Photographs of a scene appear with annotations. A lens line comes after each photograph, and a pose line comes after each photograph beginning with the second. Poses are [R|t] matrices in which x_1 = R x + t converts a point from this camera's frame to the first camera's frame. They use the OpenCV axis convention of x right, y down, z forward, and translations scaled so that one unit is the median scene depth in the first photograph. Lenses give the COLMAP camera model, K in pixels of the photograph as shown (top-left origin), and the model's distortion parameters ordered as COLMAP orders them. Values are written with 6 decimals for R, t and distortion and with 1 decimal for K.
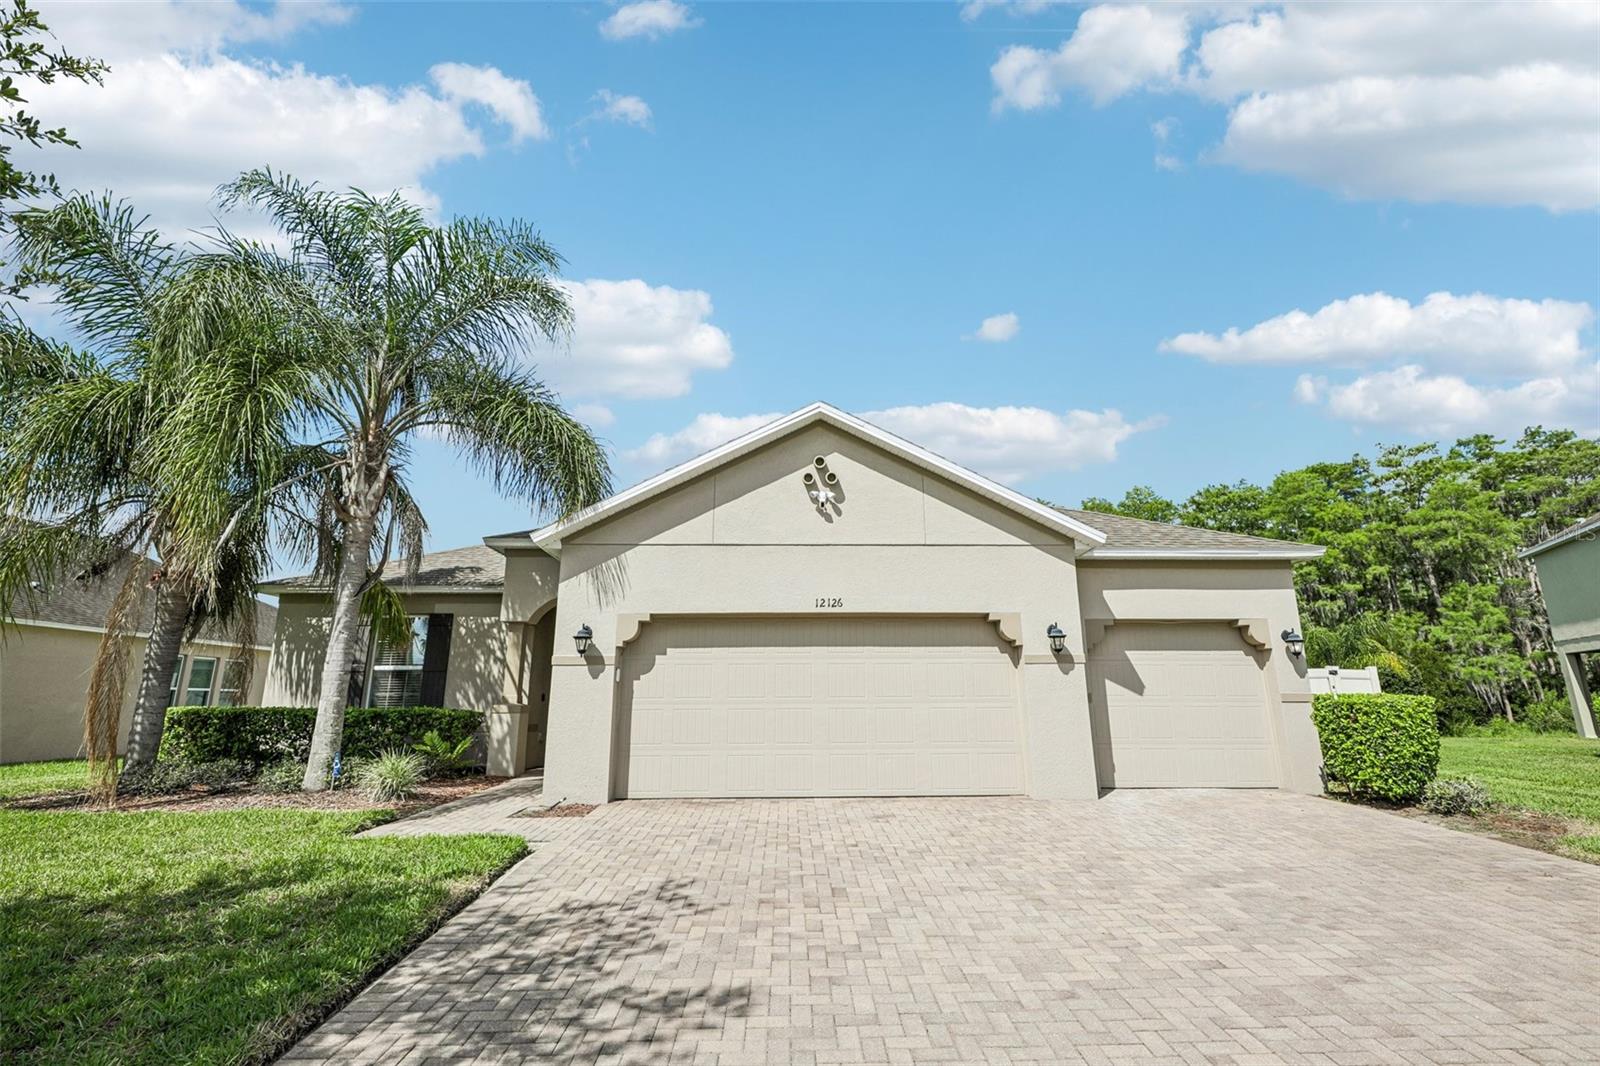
lens RADIAL K [[711.3, 0, 803.7], [0, 711.3, 527.6], [0, 0, 1]] dist [0.001486, 0.000018]
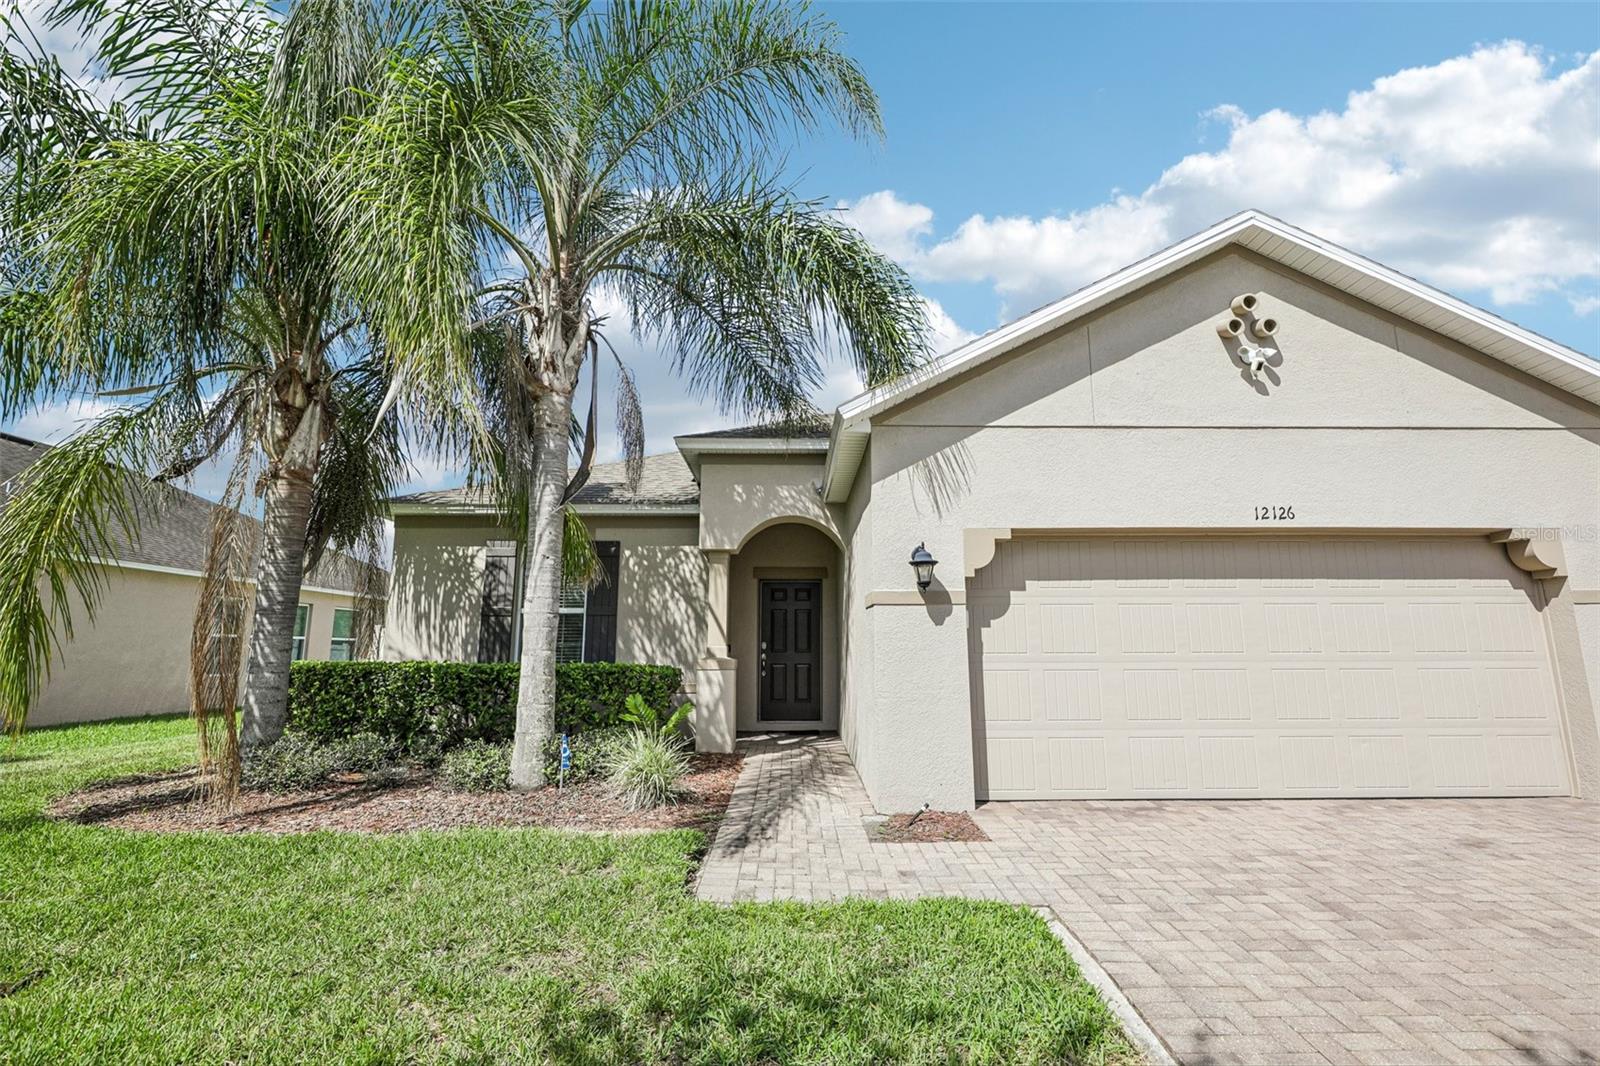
lens RADIAL K [[711.3, 0, 803.8], [0, 711.3, 526.3], [0, 0, 1]] dist [0.001486, 0.000018]
pose [[0.999926, 0.001145, -0.012079, -0.379459], [-0.000329, 0.997730, 0.067343, 0.070027], [0.012128, -0.067334, 0.997657, 0.314631]]
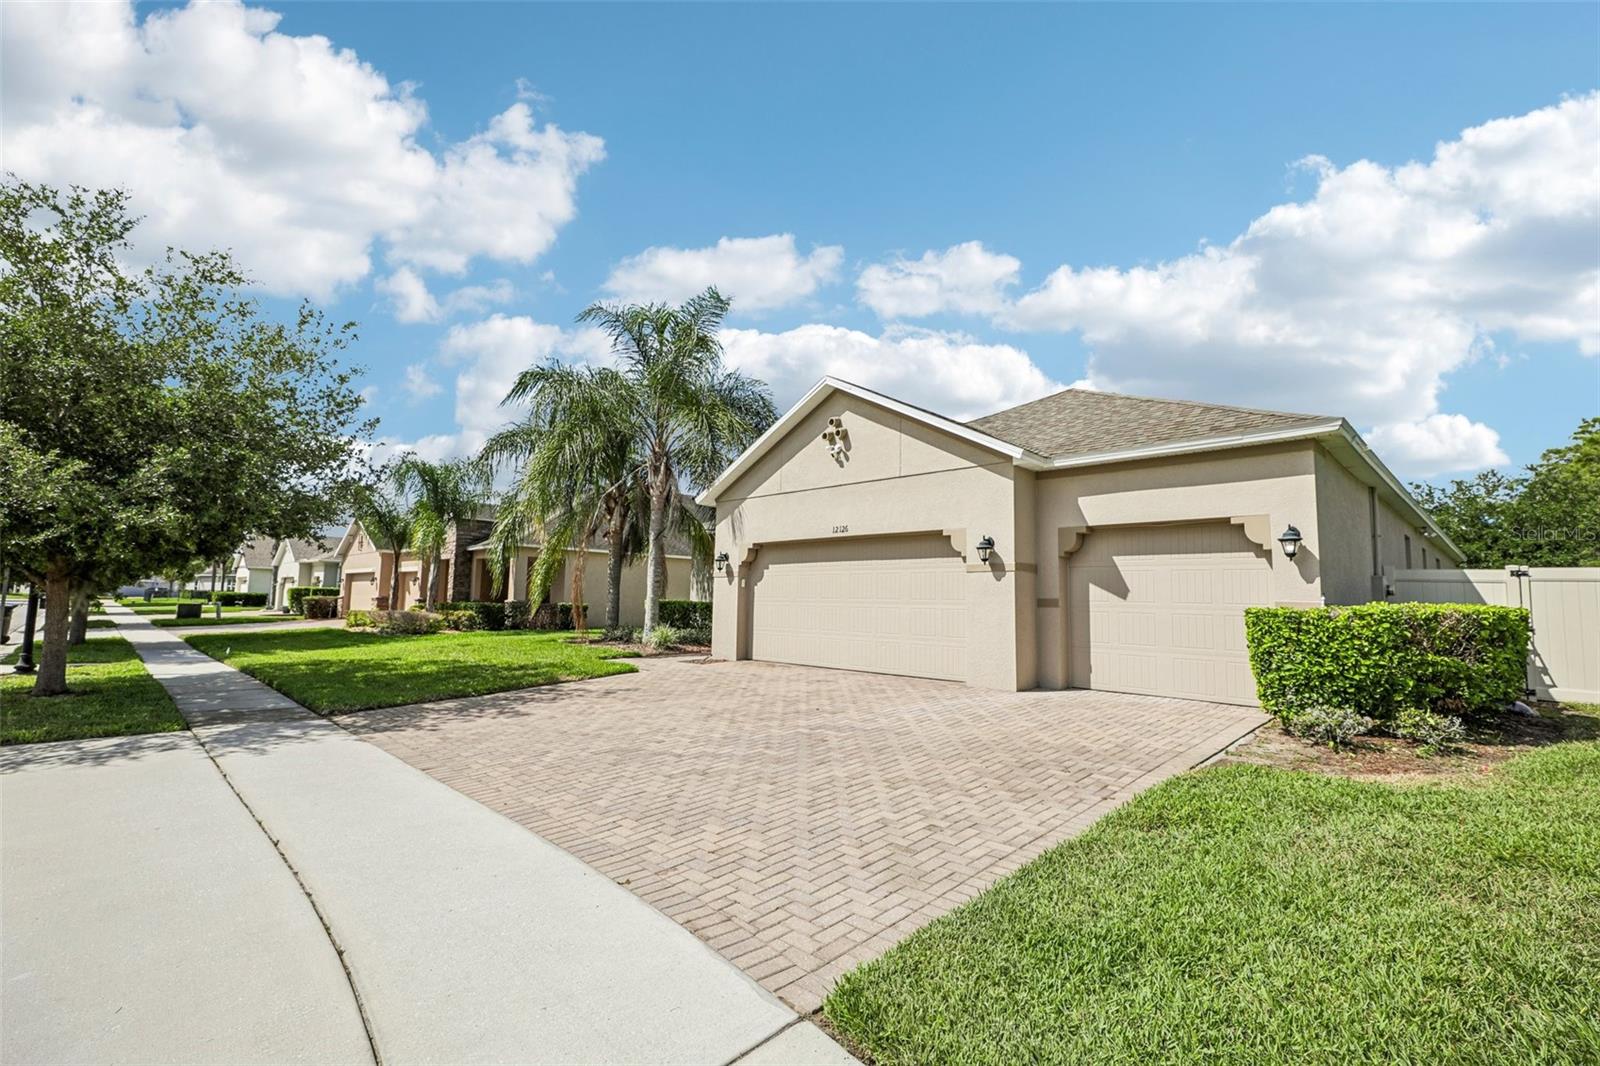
lens RADIAL K [[711.3, 0, 799.1], [0, 711.3, 527.5], [0, 0, 1]] dist [0.001486, 0.000018]
pose [[0.681940, -0.059571, -0.728978, 0.910932], [0.158673, 0.984991, 0.067943, -0.000083], [0.713989, -0.162002, 0.681157, 0.035921]]
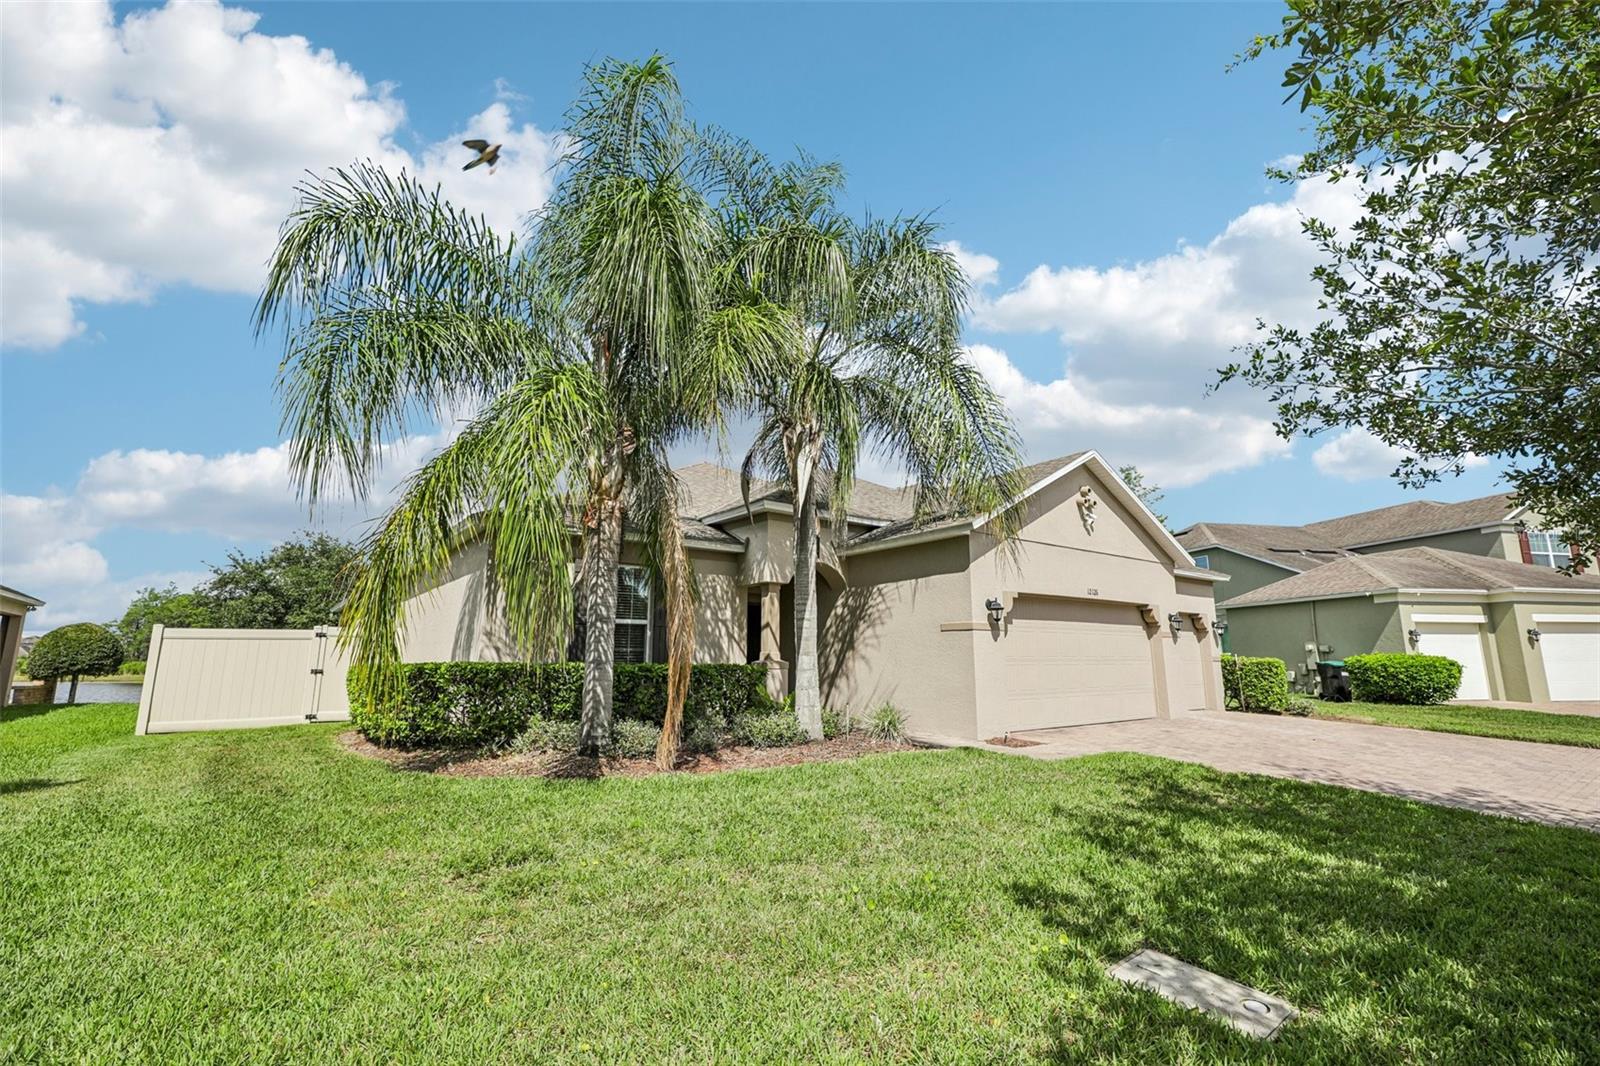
lens RADIAL K [[711.3, 0, 805.3], [0, 711.3, 534.1], [0, 0, 1]] dist [0.001486, 0.000018]
pose [[0.807118, 0.108069, 0.580415, -1.217526], [-0.141368, 0.989881, 0.012276, 0.052816], [-0.573215, -0.091960, 0.814228, 0.167563]]
